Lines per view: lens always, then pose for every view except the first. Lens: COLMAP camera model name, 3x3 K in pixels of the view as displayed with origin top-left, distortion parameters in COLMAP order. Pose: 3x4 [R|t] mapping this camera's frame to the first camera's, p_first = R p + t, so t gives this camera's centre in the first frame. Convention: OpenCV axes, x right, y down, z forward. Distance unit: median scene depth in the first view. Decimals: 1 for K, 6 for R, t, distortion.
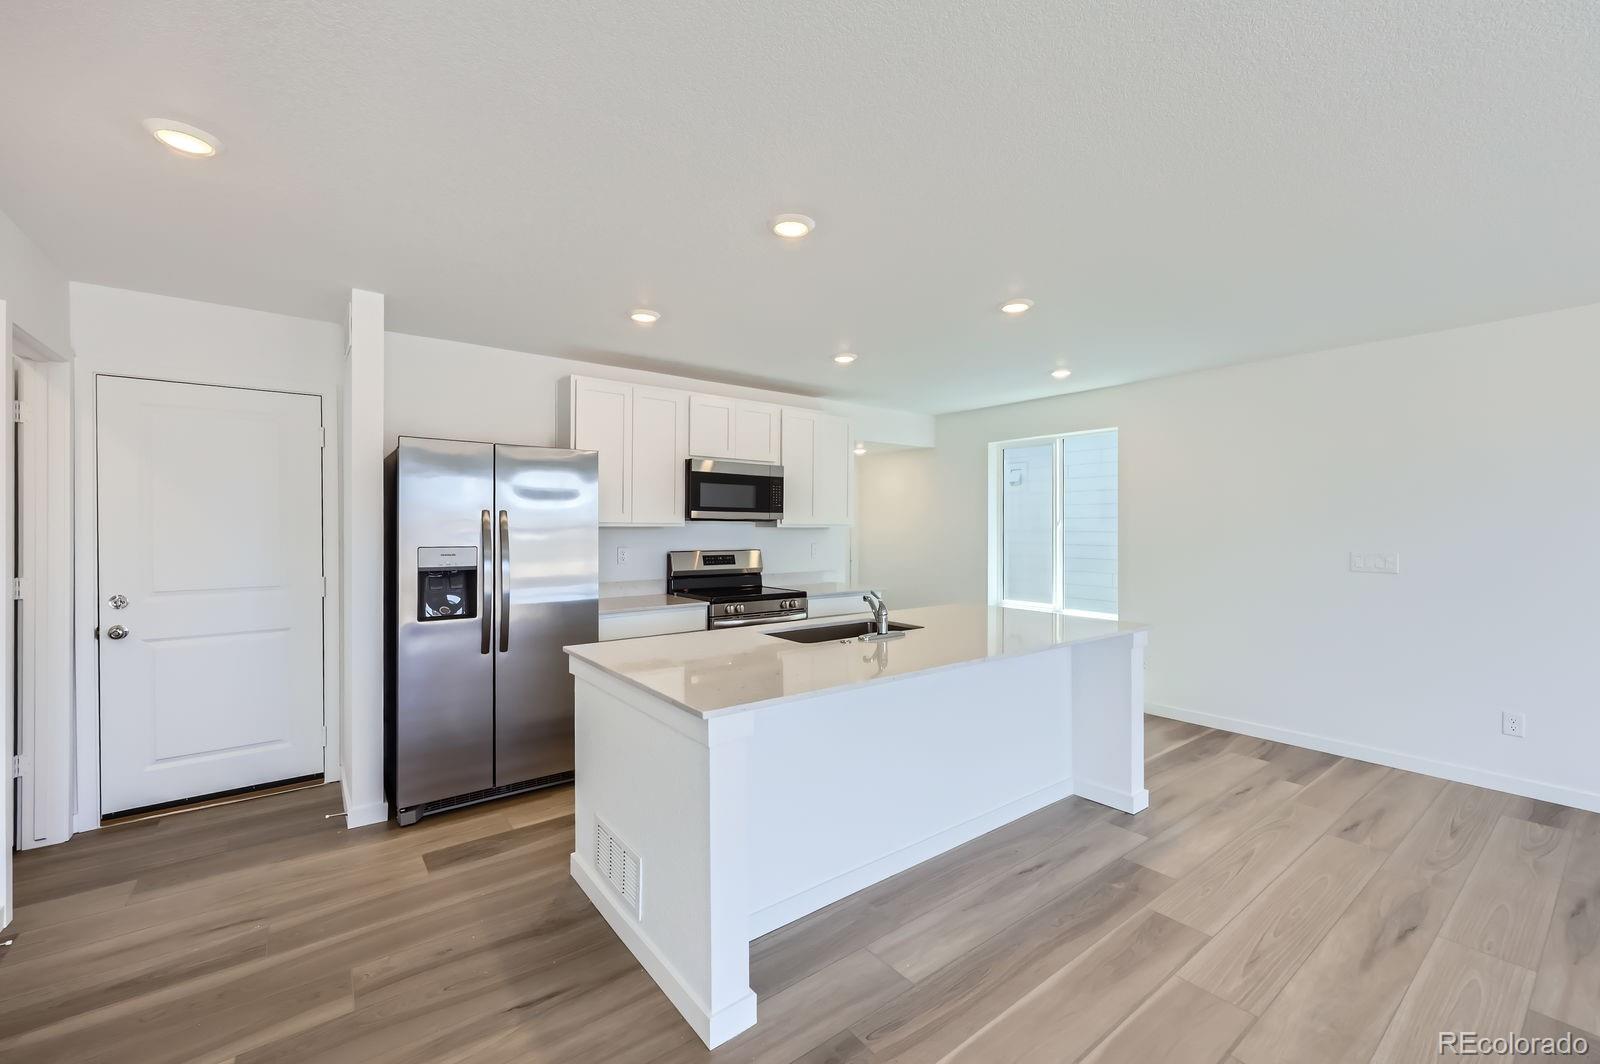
lens RADIAL K [[661.8, 0, 804.7], [0, 661.8, 526.5], [0, 0, 1]] dist [0.001254, -0.000036]
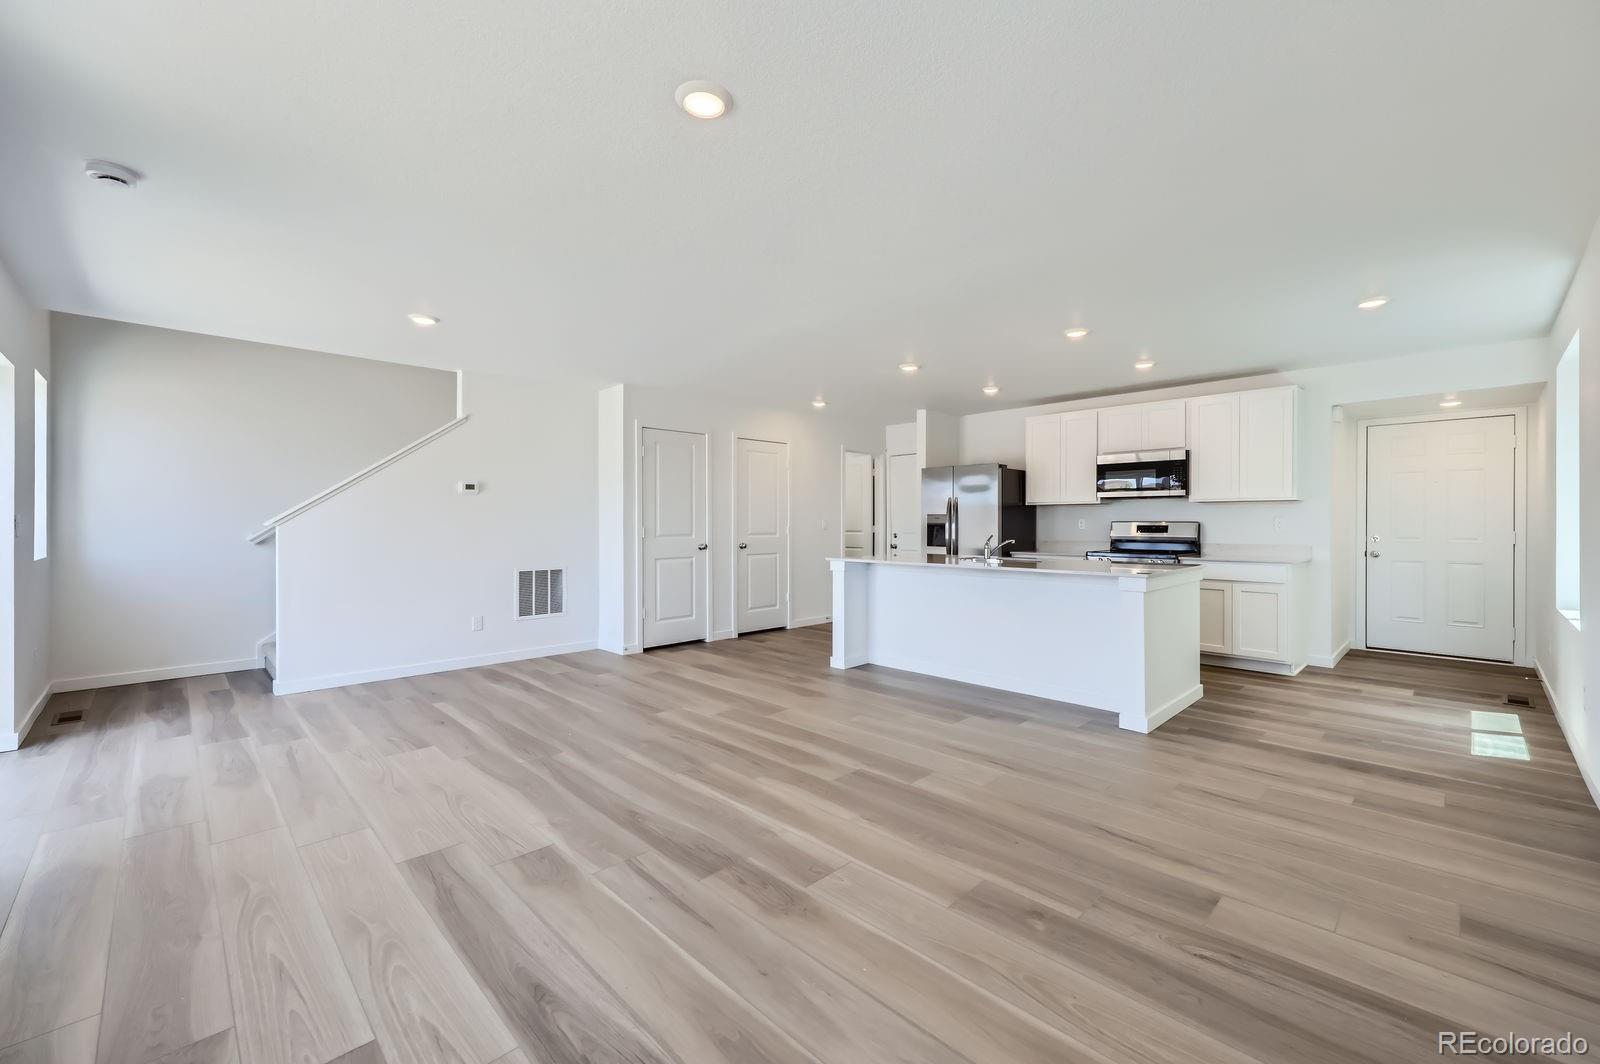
lens RADIAL K [[661.8, 0, 804.7], [0, 661.8, 526.5], [0, 0, 1]] dist [0.001254, -0.000036]
pose [[0.115640, 0.006856, -0.993267, 1.835367], [0.004374, 0.999963, 0.007412, 0.056975], [0.993282, -0.005202, 0.115606, 0.314806]]
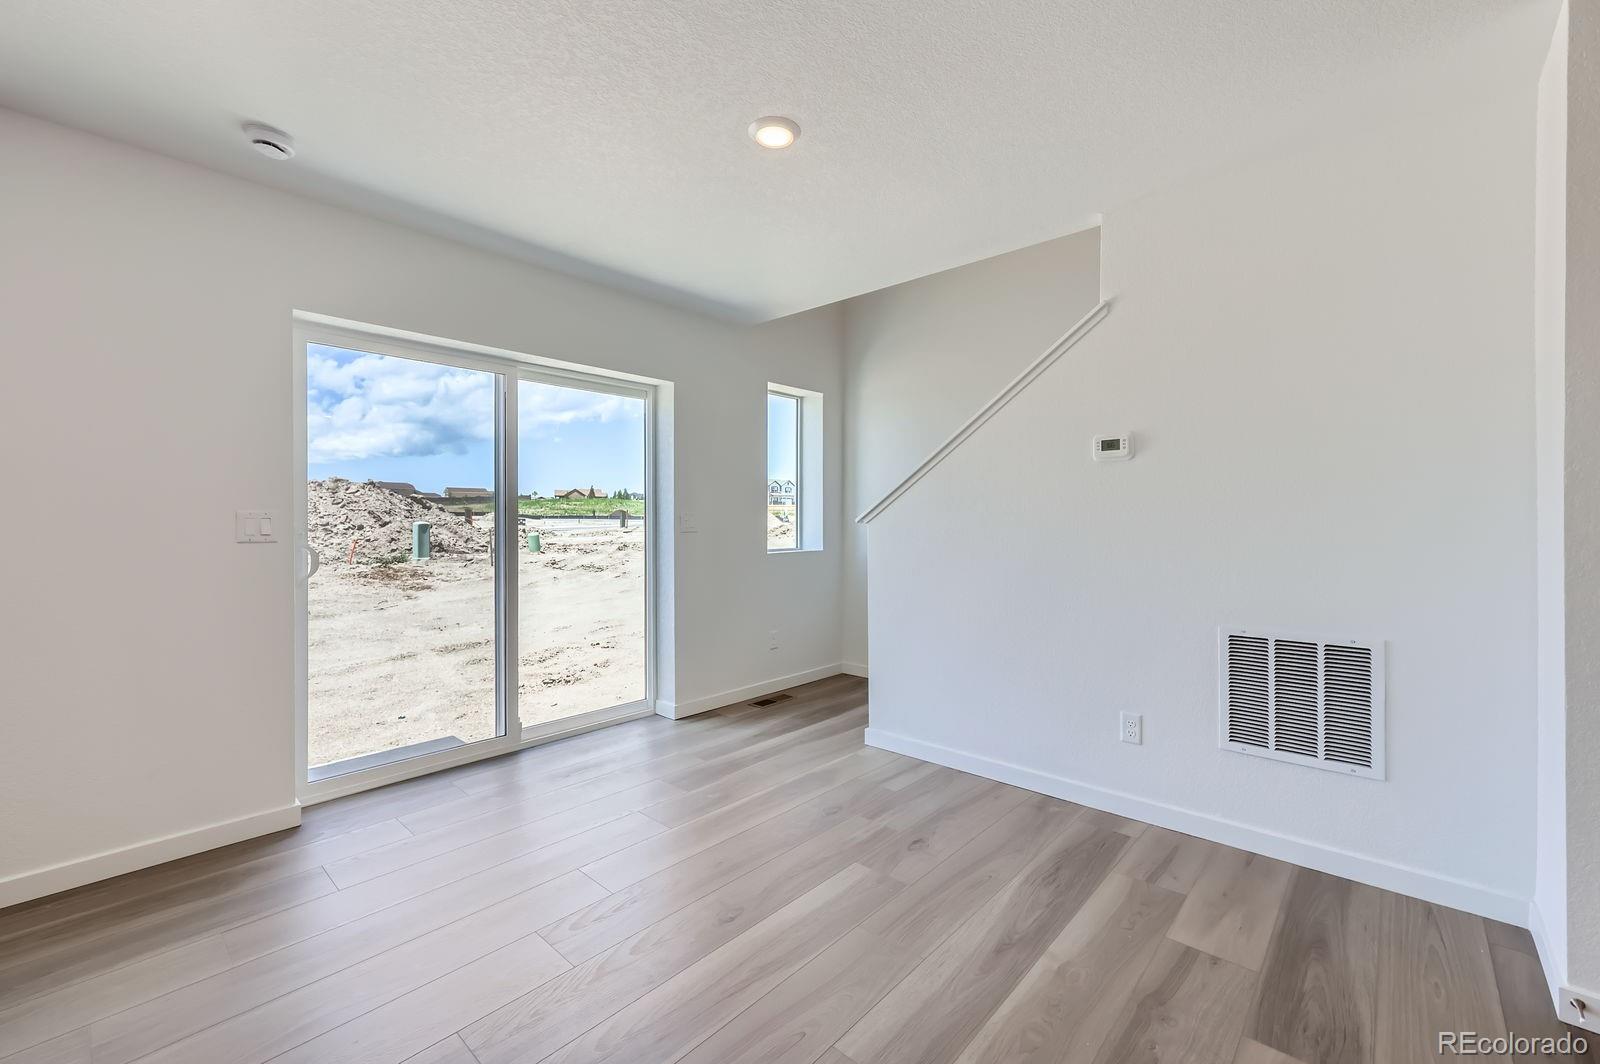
lens RADIAL K [[661.8, 0, 804.7], [0, 661.8, 526.5], [0, 0, 1]] dist [0.001254, -0.000036]
pose [[-0.983511, 0.005270, -0.180774, 0.383199], [0.004971, 0.999985, 0.002110, 0.063039], [0.180782, 0.001177, -0.983522, 0.417572]]
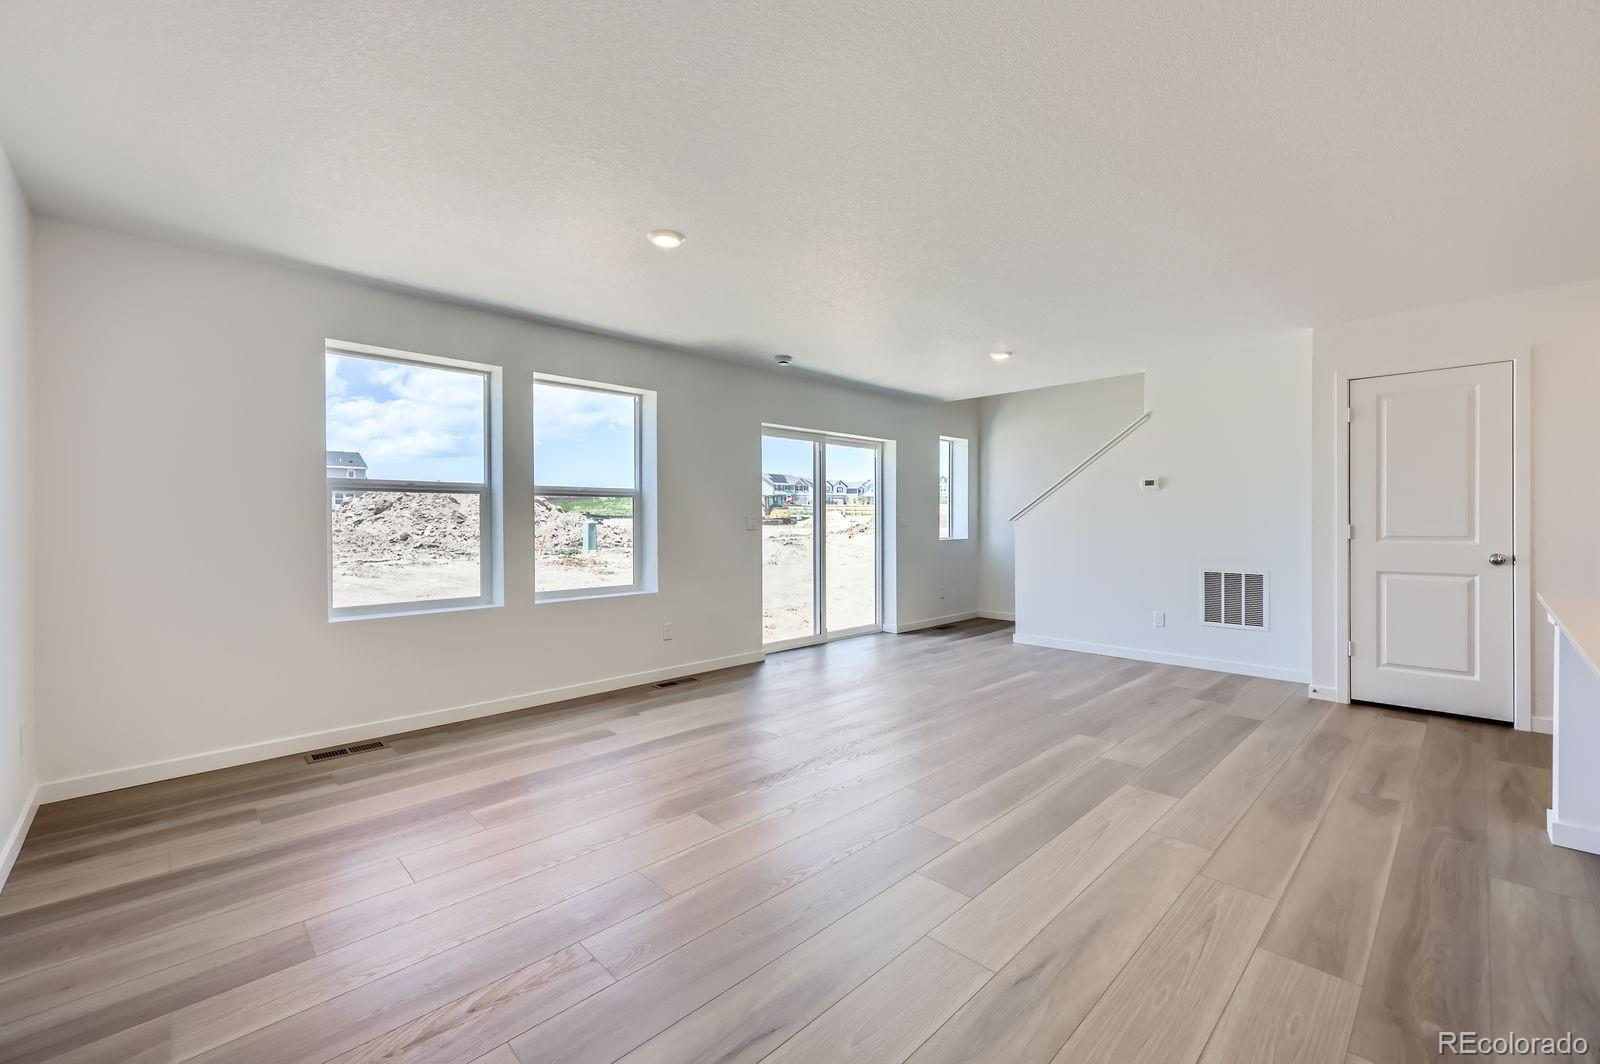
lens RADIAL K [[645.6, 0, 814.8], [0, 645.6, 530.6], [0, 0, 1]] dist [0.000130, -0.000127]
pose [[-0.993816, 0.007261, -0.110799, 0.984582], [0.006238, 0.999935, 0.009571, 0.066883], [0.110861, 0.008820, -0.993797, 1.365556]]
